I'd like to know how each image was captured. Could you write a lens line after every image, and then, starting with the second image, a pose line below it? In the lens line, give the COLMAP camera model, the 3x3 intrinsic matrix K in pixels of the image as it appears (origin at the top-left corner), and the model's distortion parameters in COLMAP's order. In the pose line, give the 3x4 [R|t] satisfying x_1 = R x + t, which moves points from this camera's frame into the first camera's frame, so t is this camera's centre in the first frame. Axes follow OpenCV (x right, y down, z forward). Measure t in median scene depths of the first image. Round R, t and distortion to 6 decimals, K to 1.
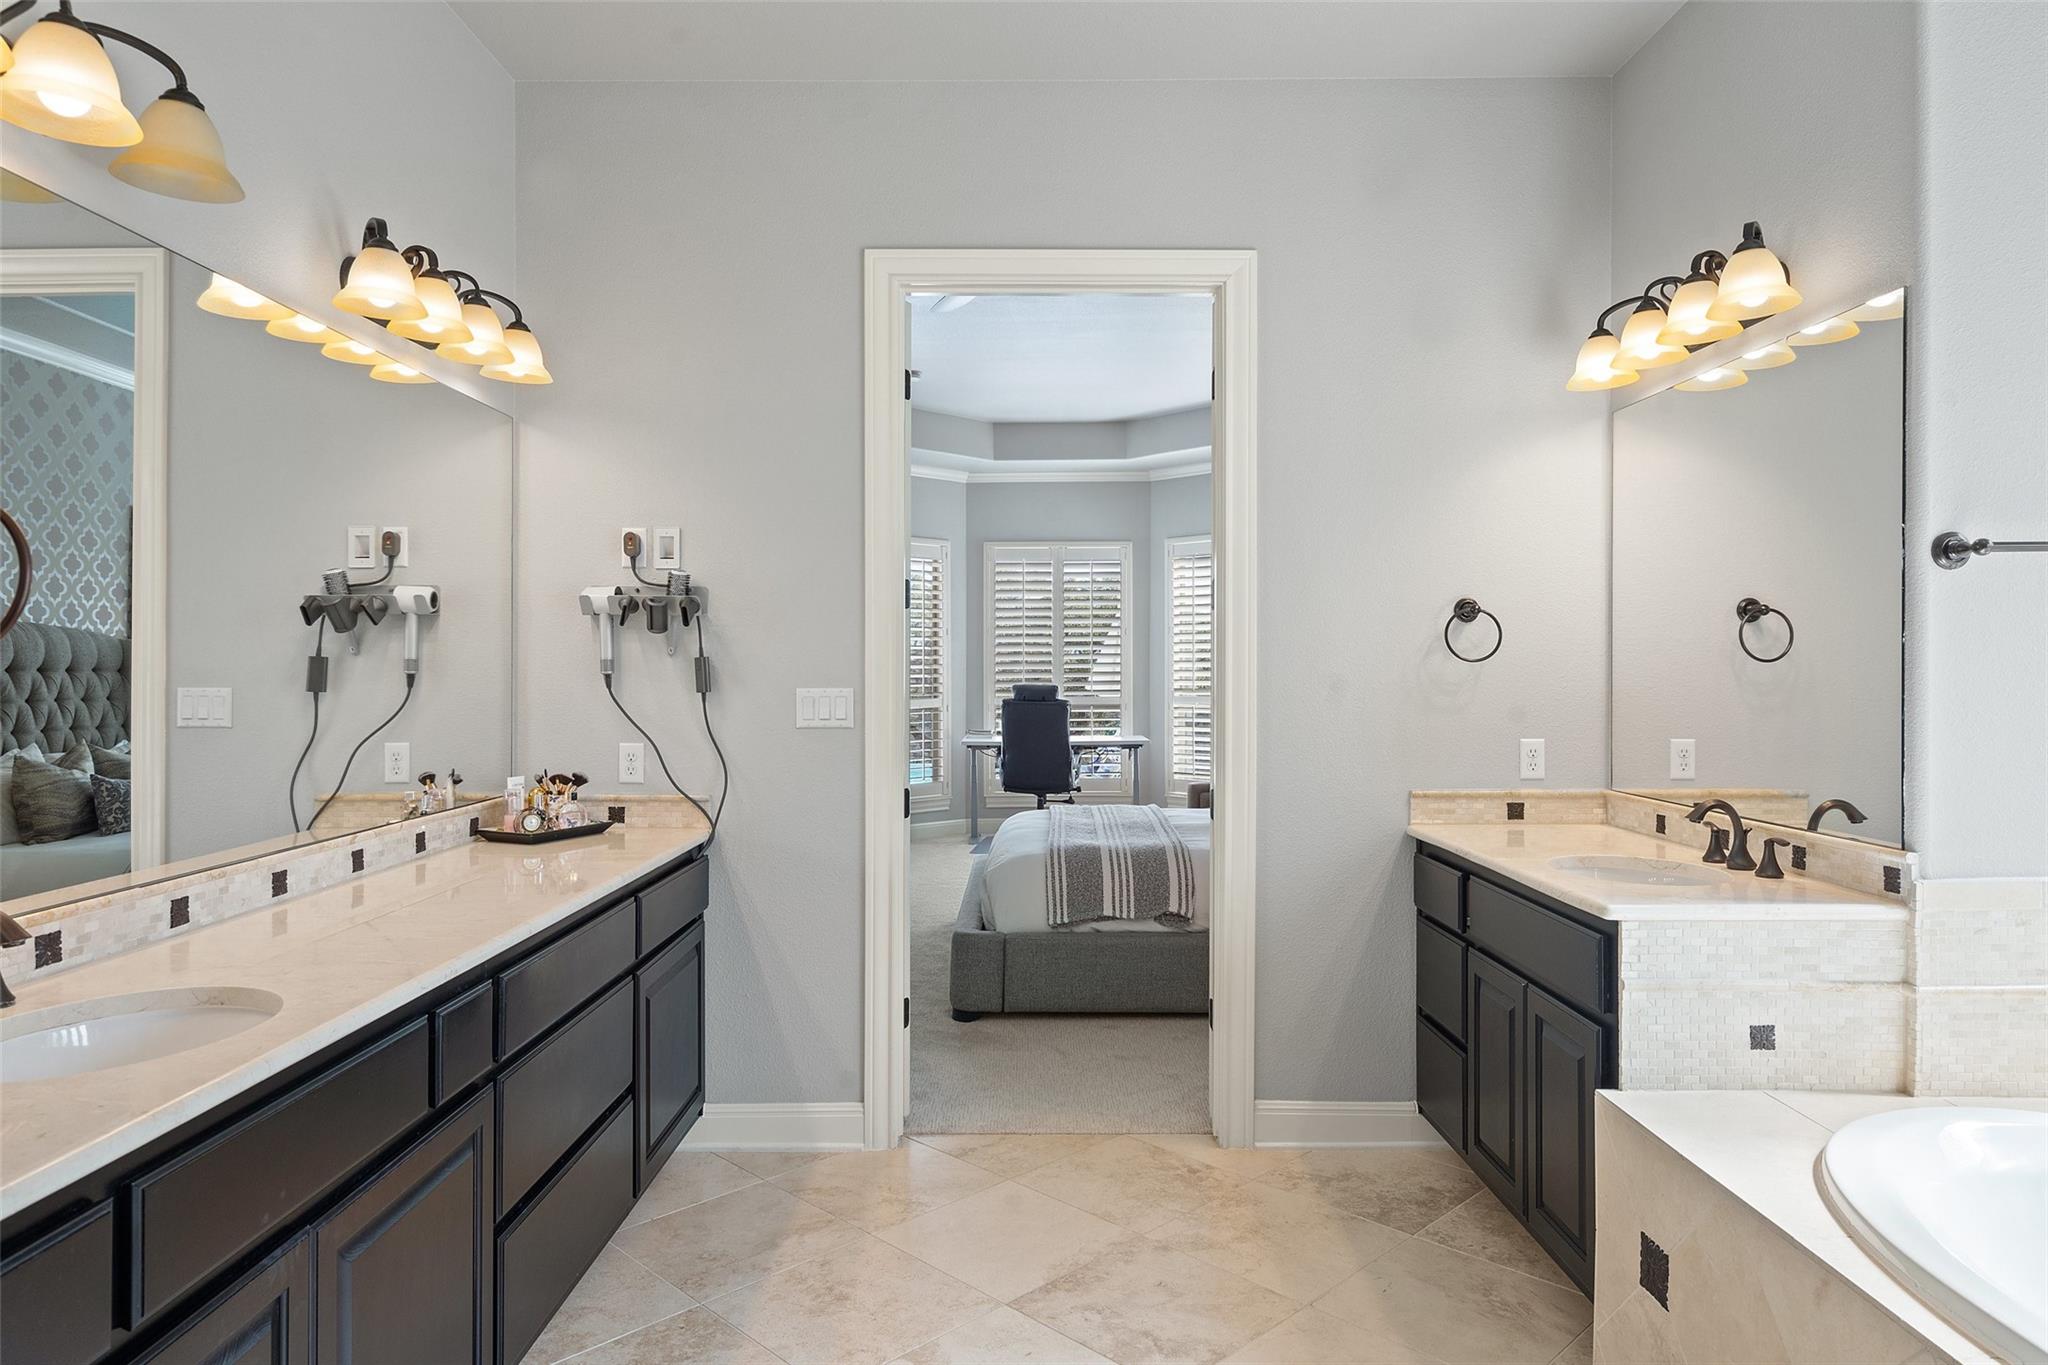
lens RADIAL K [[1236.7, 0, 1015.4], [0, 1236.7, 674.6], [0, 0, 1]] dist [0.006329, 0.000841]
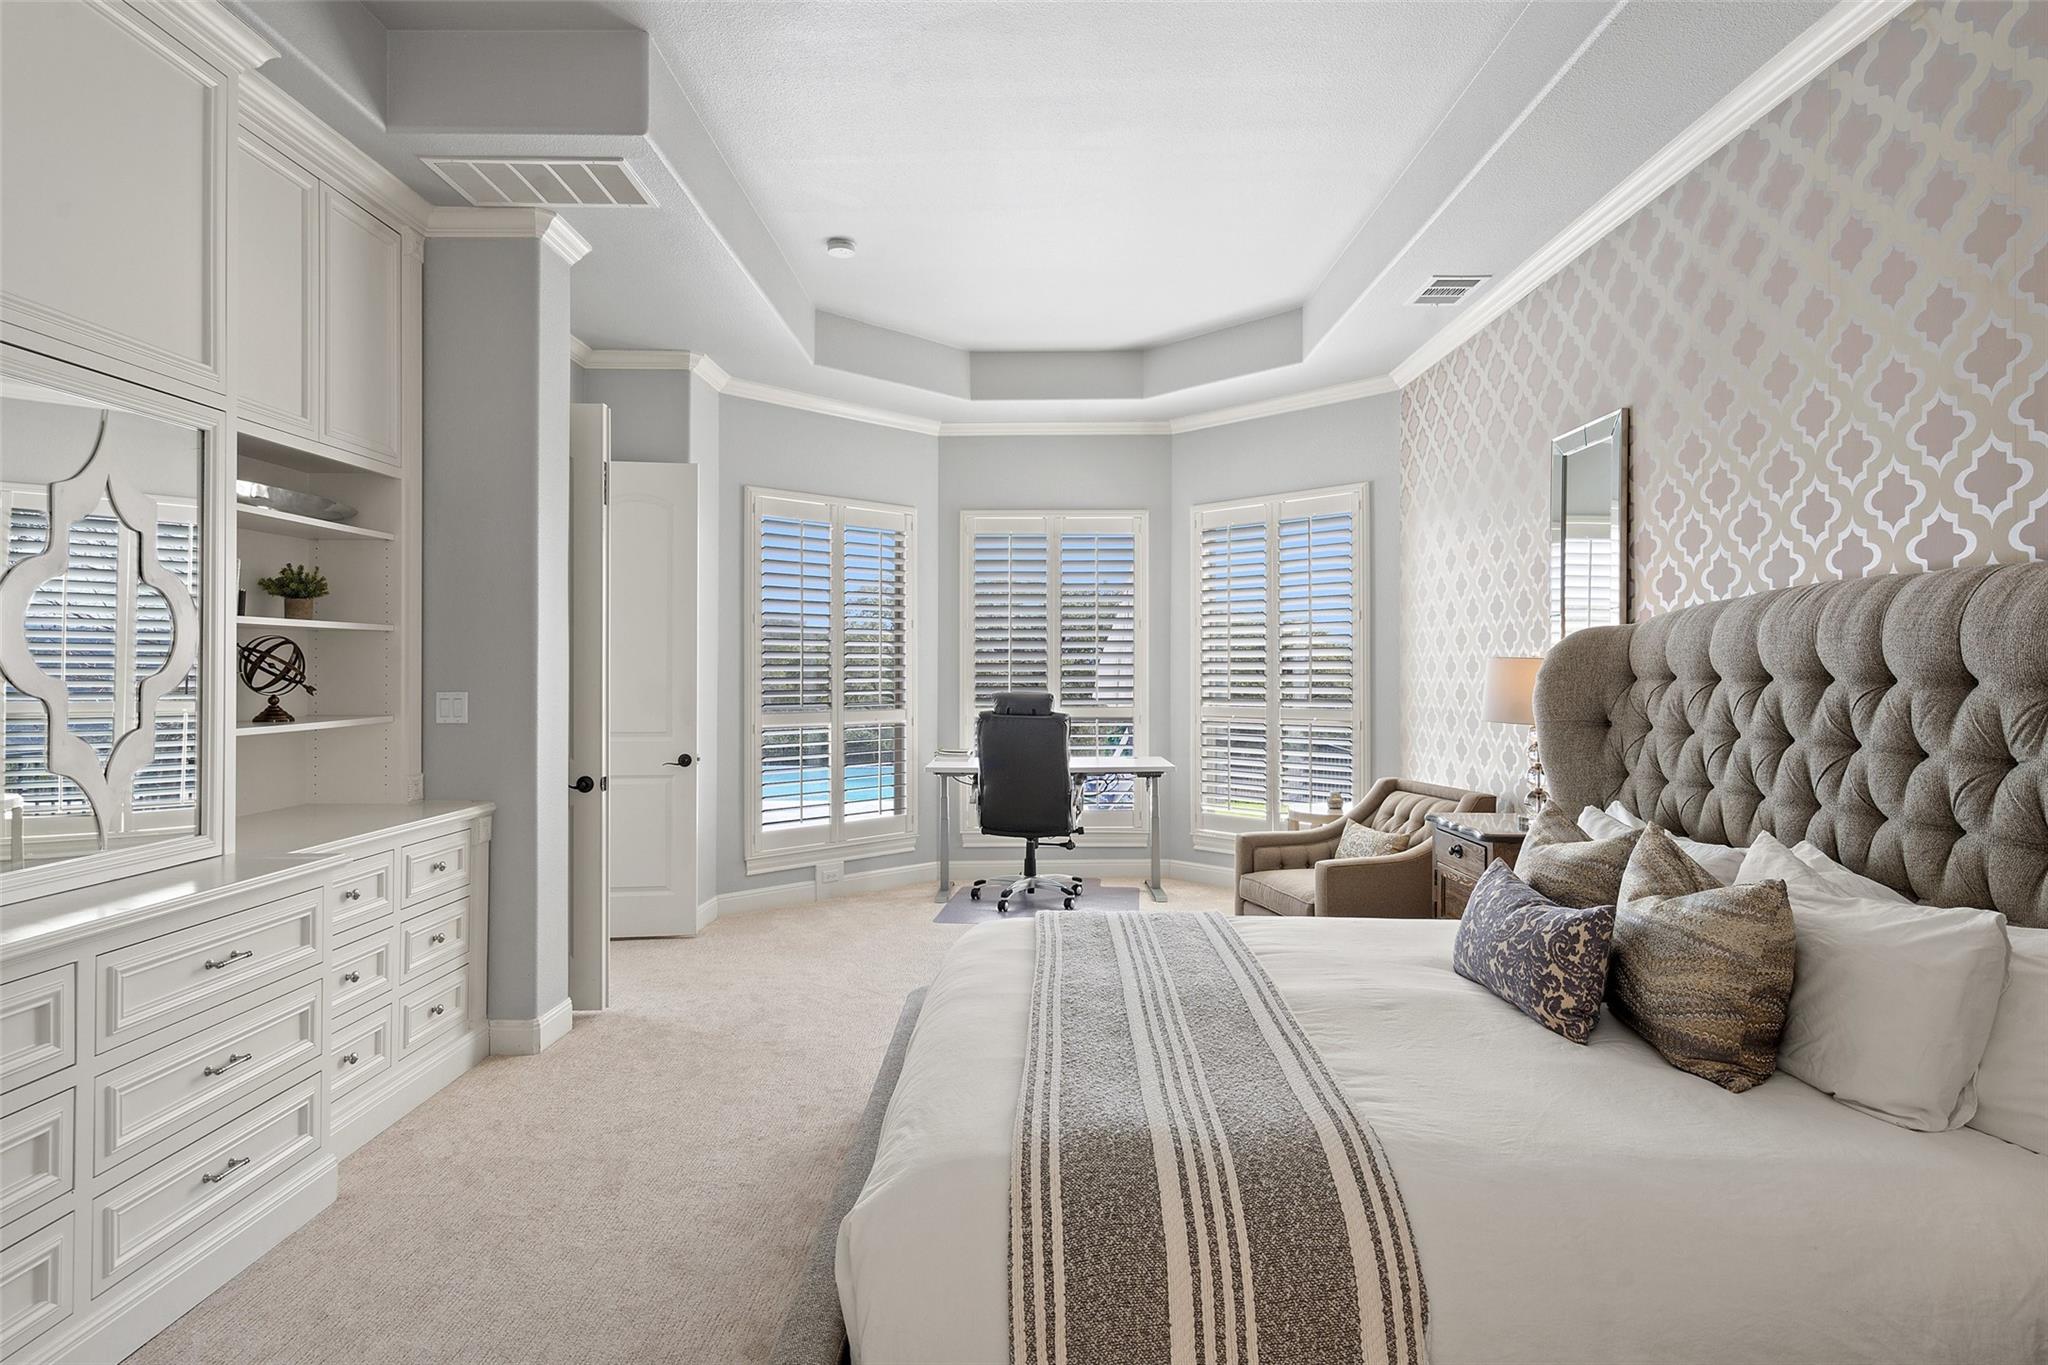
lens RADIAL K [[1067.1, 0, 1032.2], [0, 1067.1, 671.3], [0, 0, 1]] dist [0.000001, 0.000012]
pose [[0.999942, 0.000950, 0.010711, 0.014005], [-0.000917, 0.999995, -0.003153, -0.002830], [-0.010713, 0.003143, 0.999938, 0.339177]]
